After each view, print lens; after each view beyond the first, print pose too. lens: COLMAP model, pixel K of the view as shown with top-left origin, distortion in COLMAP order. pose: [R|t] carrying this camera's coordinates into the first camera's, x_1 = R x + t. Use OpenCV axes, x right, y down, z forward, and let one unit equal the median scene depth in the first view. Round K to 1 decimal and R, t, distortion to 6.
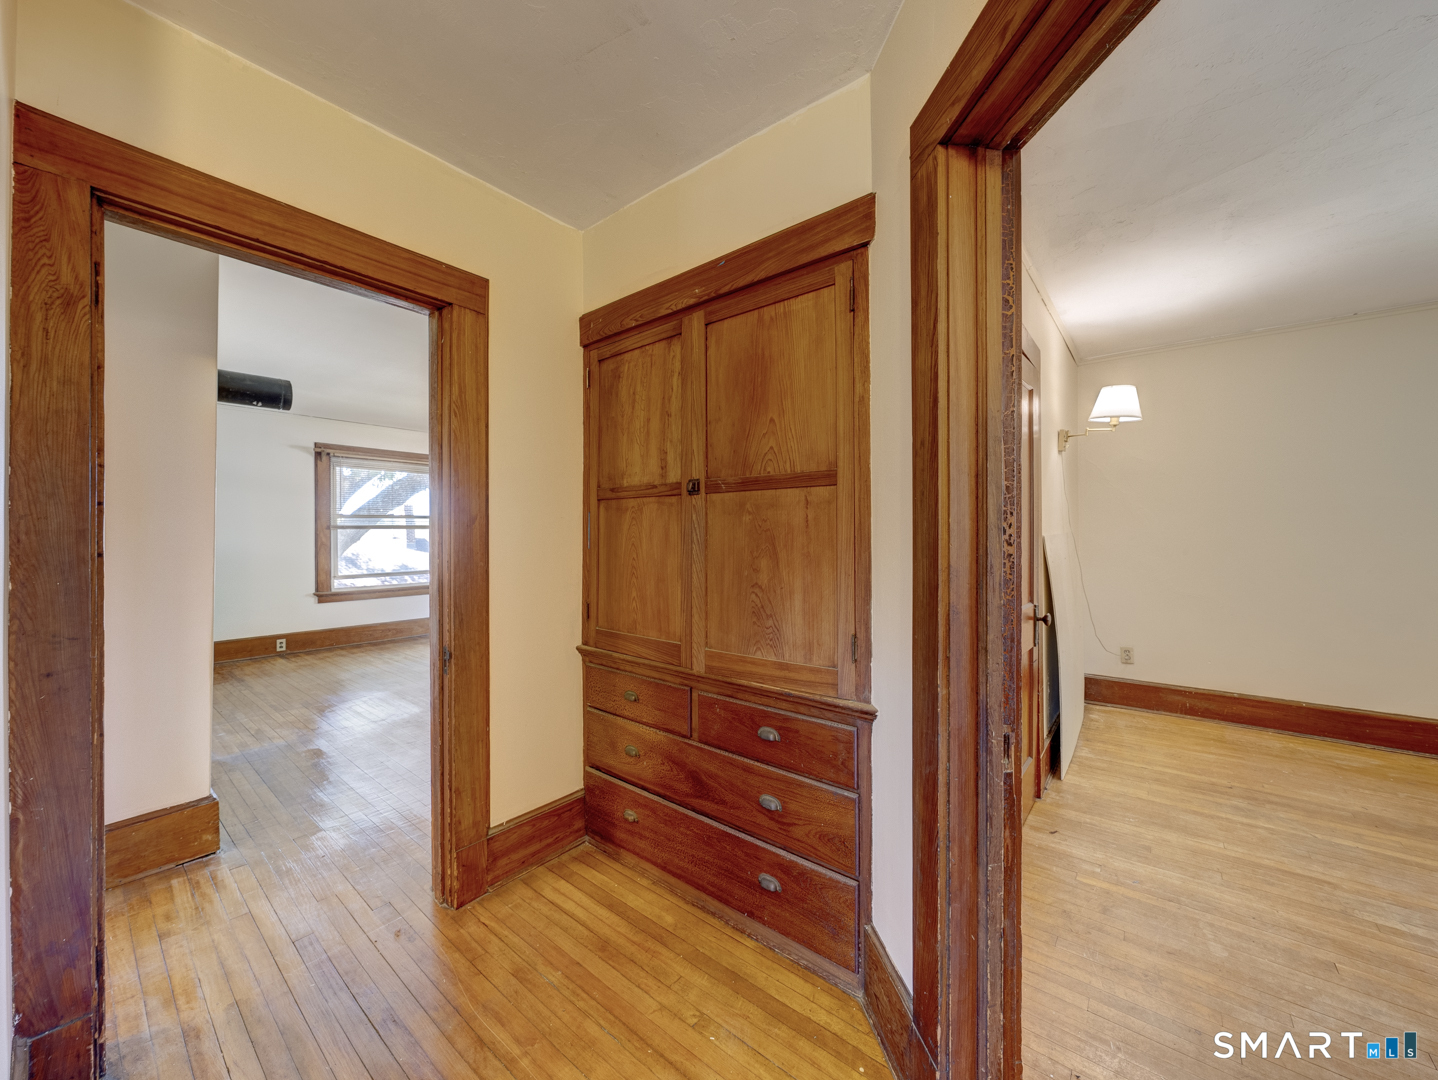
lens RADIAL K [[552.5, 0, 716.7], [0, 552.5, 536.8], [0, 0, 1]] dist [0.001320, 0.000371]
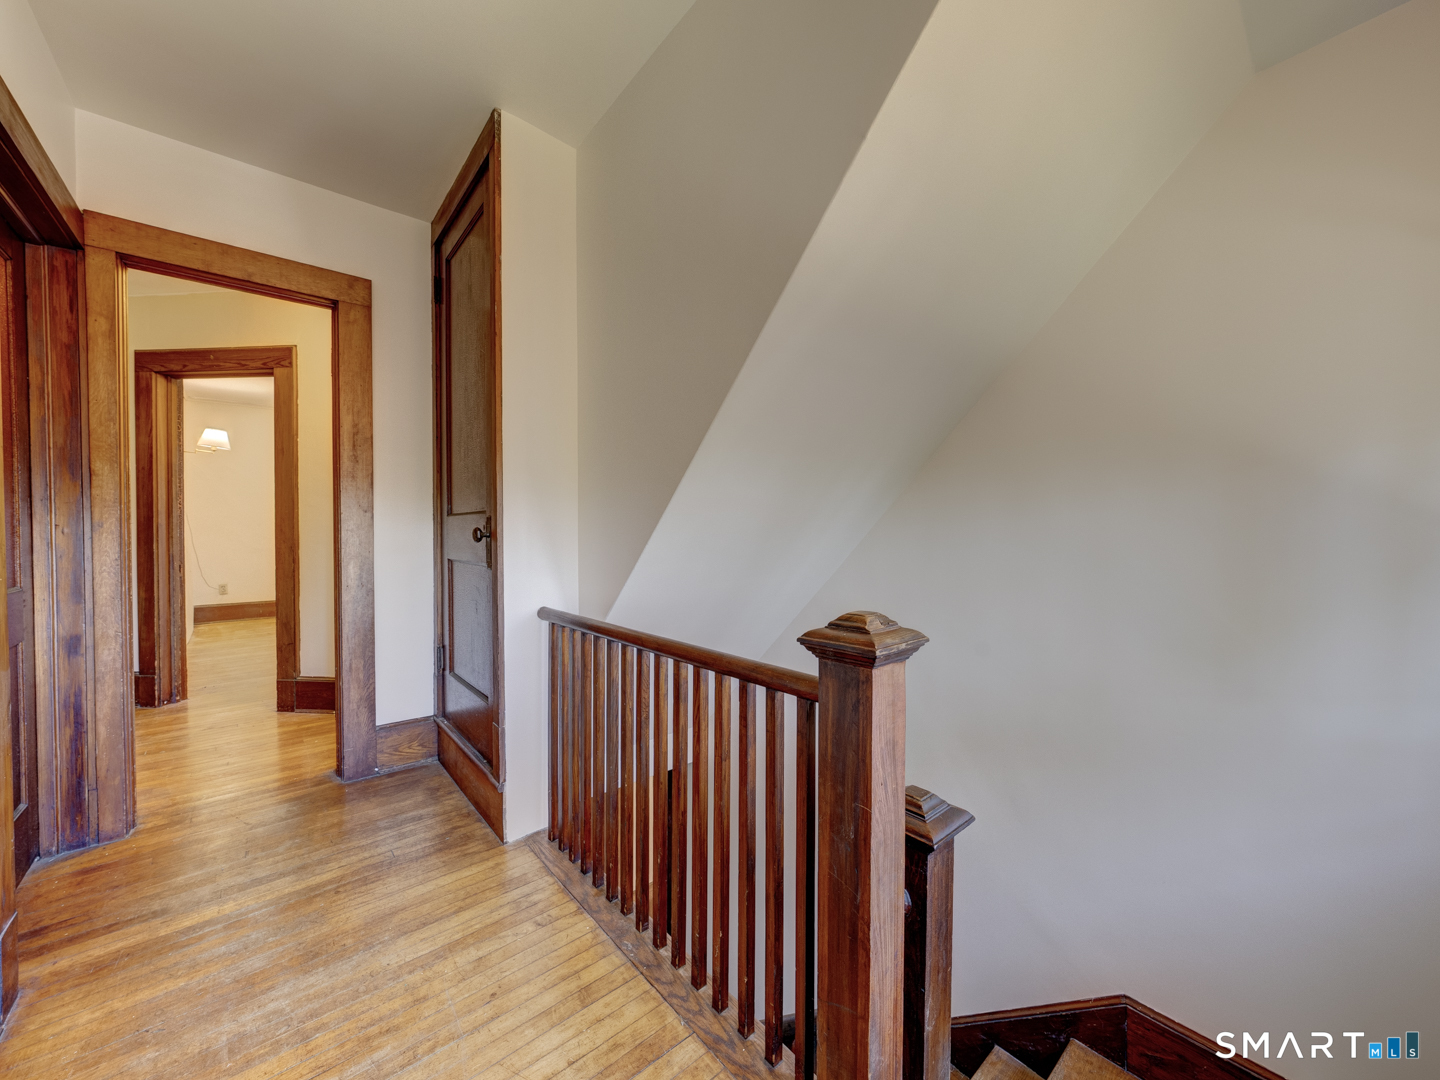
lens RADIAL K [[553.3, 0, 719.2], [0, 553.3, 538.9], [0, 0, 1]] dist [0.001320, 0.000371]
pose [[0.201360, -0.013996, 0.979417, -1.675293], [0.002811, 0.999902, 0.013711, 0.158823], [-0.979513, -0.000008, 0.201380, -2.272431]]
